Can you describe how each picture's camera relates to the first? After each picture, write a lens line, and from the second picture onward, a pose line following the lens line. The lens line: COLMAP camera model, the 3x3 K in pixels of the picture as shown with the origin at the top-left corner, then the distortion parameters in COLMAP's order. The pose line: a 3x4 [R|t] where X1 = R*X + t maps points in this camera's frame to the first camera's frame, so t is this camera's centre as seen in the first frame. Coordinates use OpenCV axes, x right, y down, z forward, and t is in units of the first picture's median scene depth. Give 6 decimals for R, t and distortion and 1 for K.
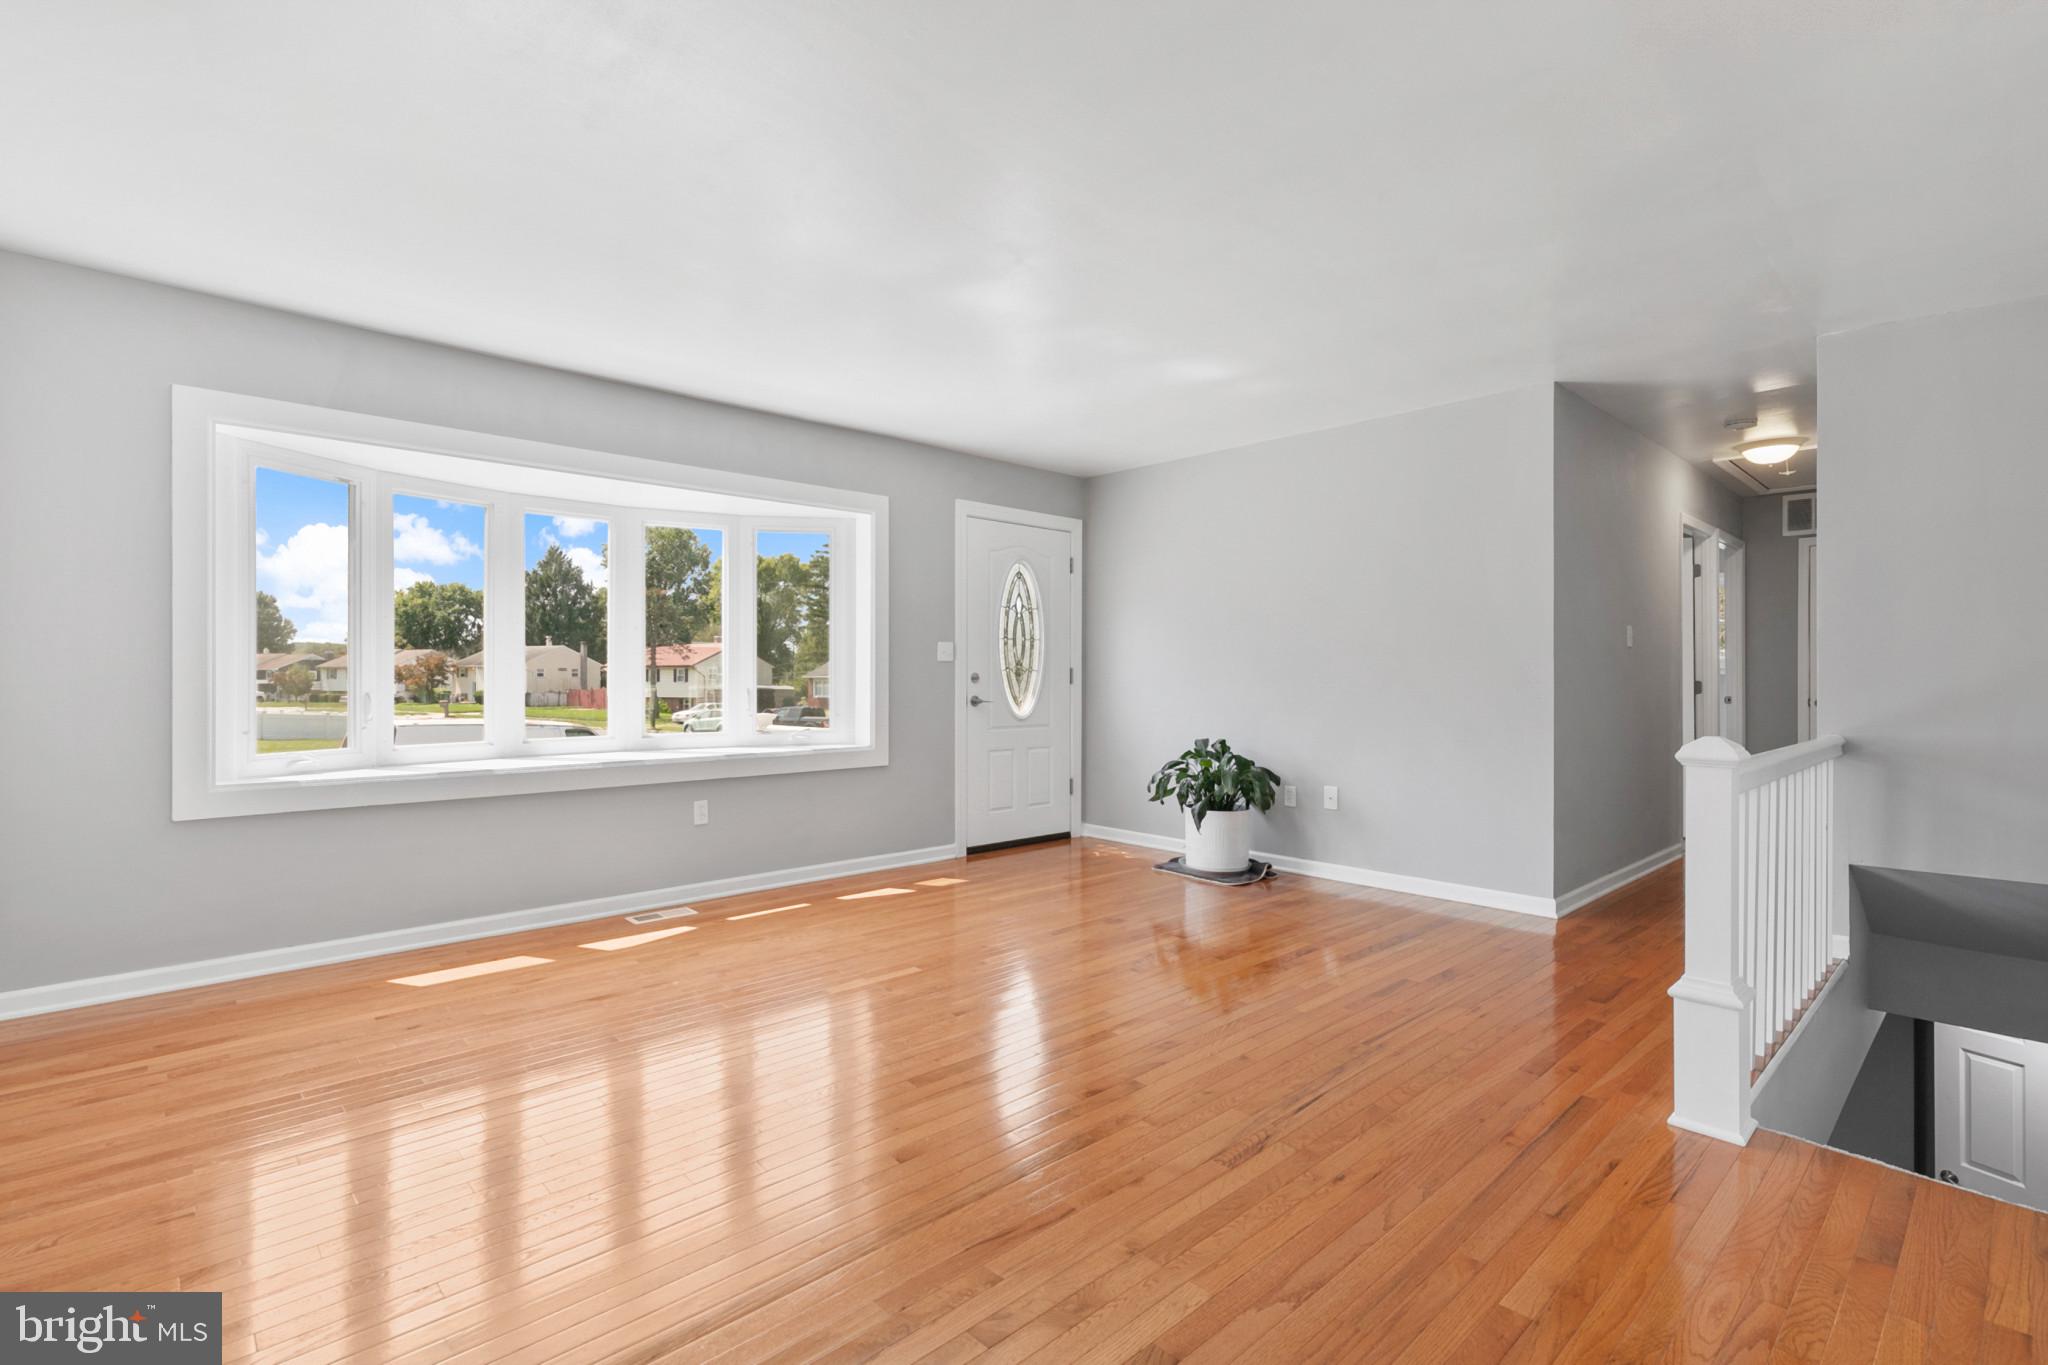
lens RADIAL K [[954.4, 0, 1017.2], [0, 954.4, 671.2], [0, 0, 1]] dist [0.003919, -0.000127]
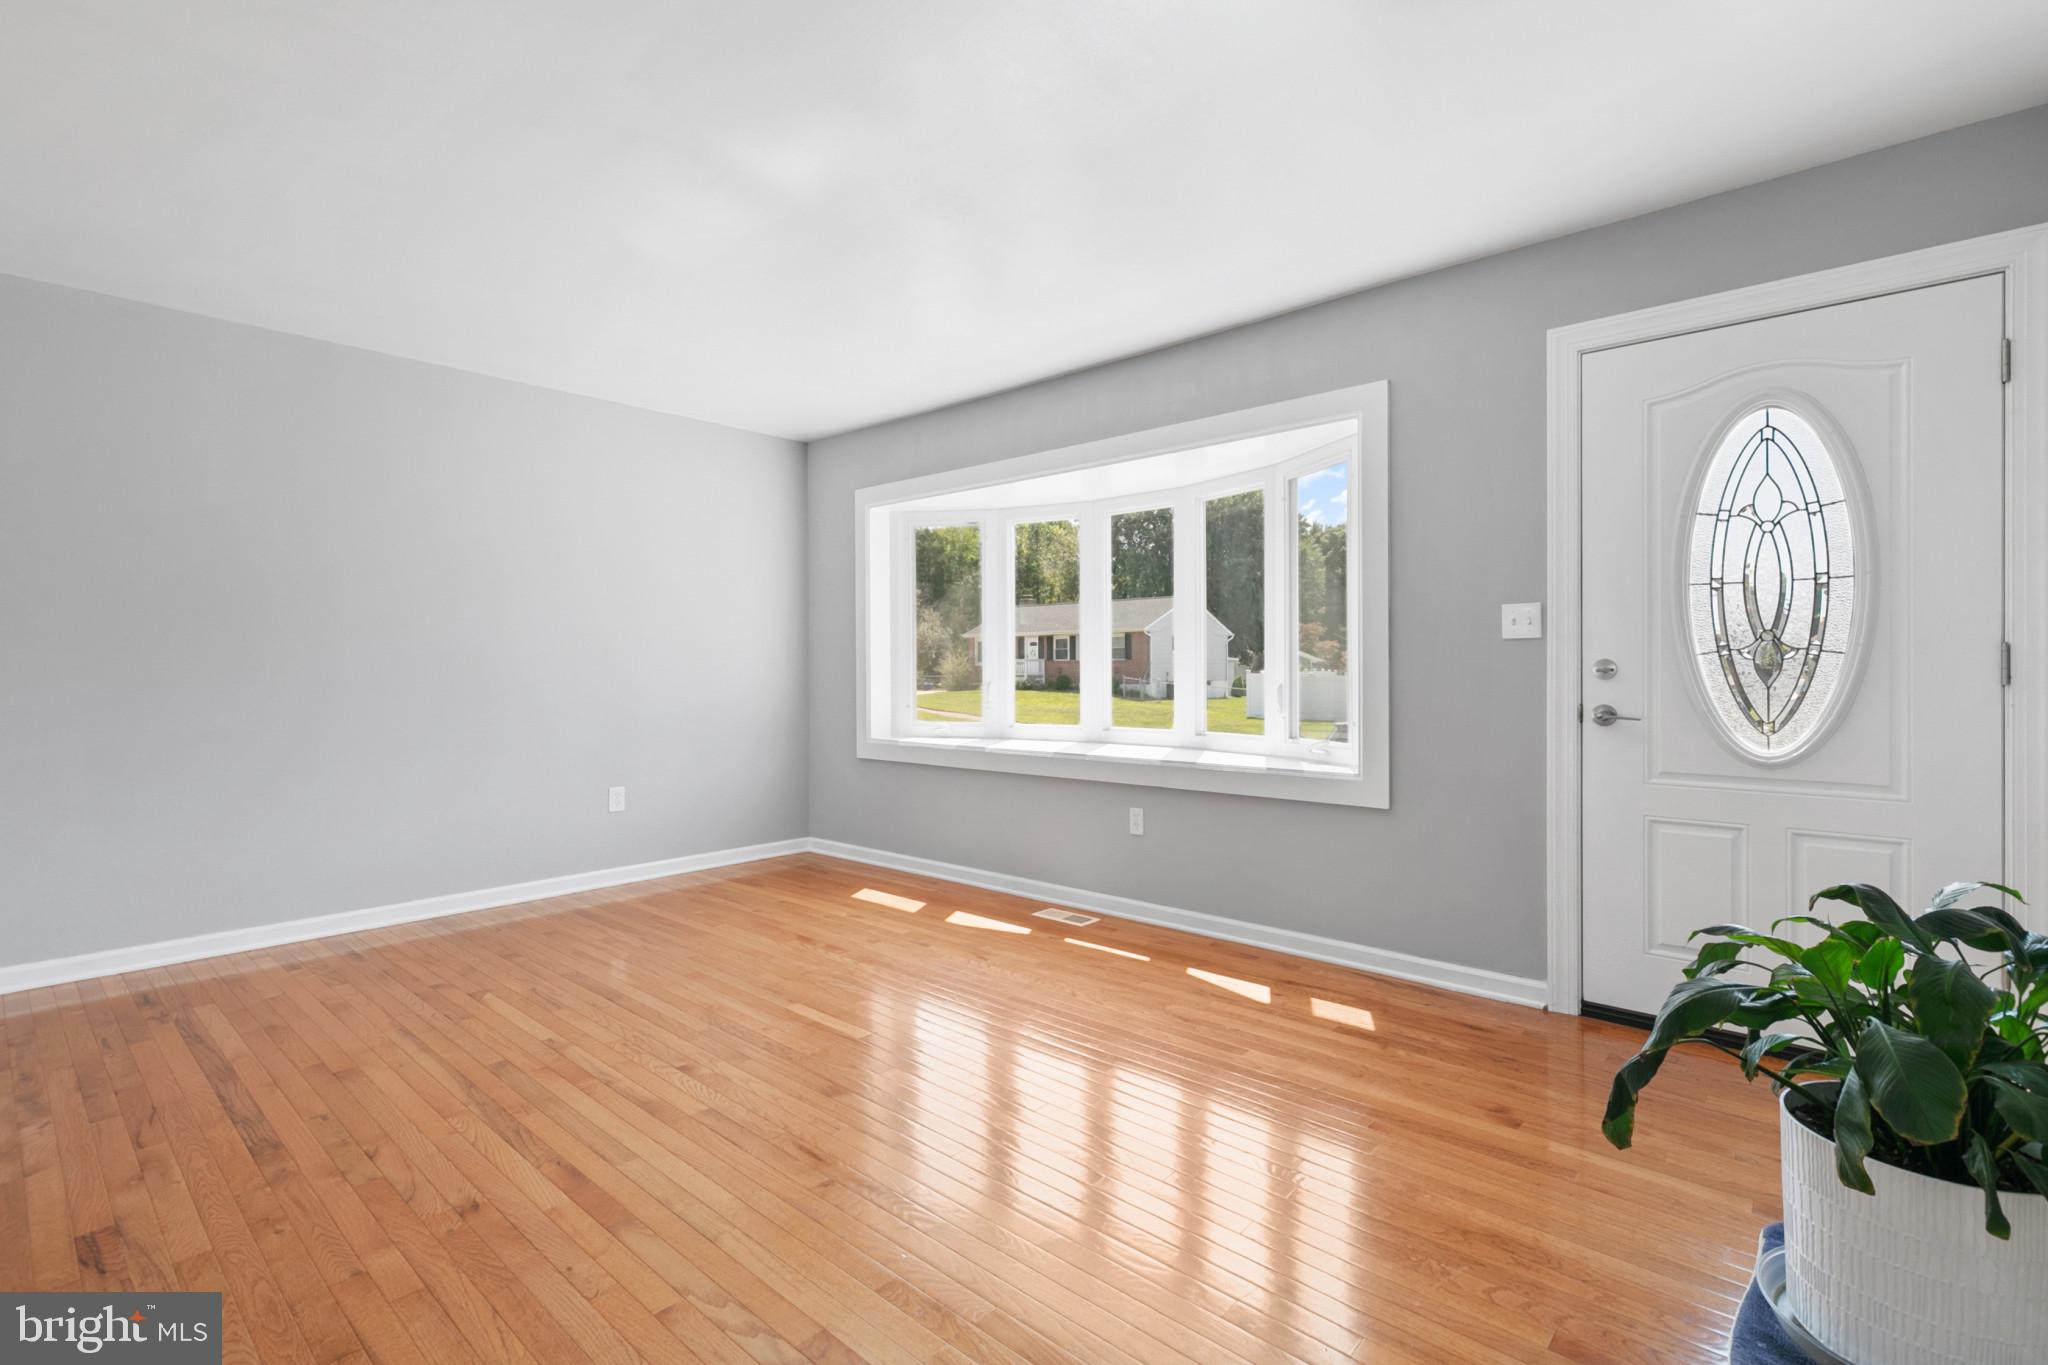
lens RADIAL K [[939.9, 0, 1018.2], [0, 939.9, 677.4], [0, 0, 1]] dist [0.009466, -0.000289]
pose [[0.090390, 0.008578, -0.995869, 0.450610], [0.008997, 0.999915, 0.009429, 0.003906], [0.995866, -0.009812, 0.090305, 0.692029]]
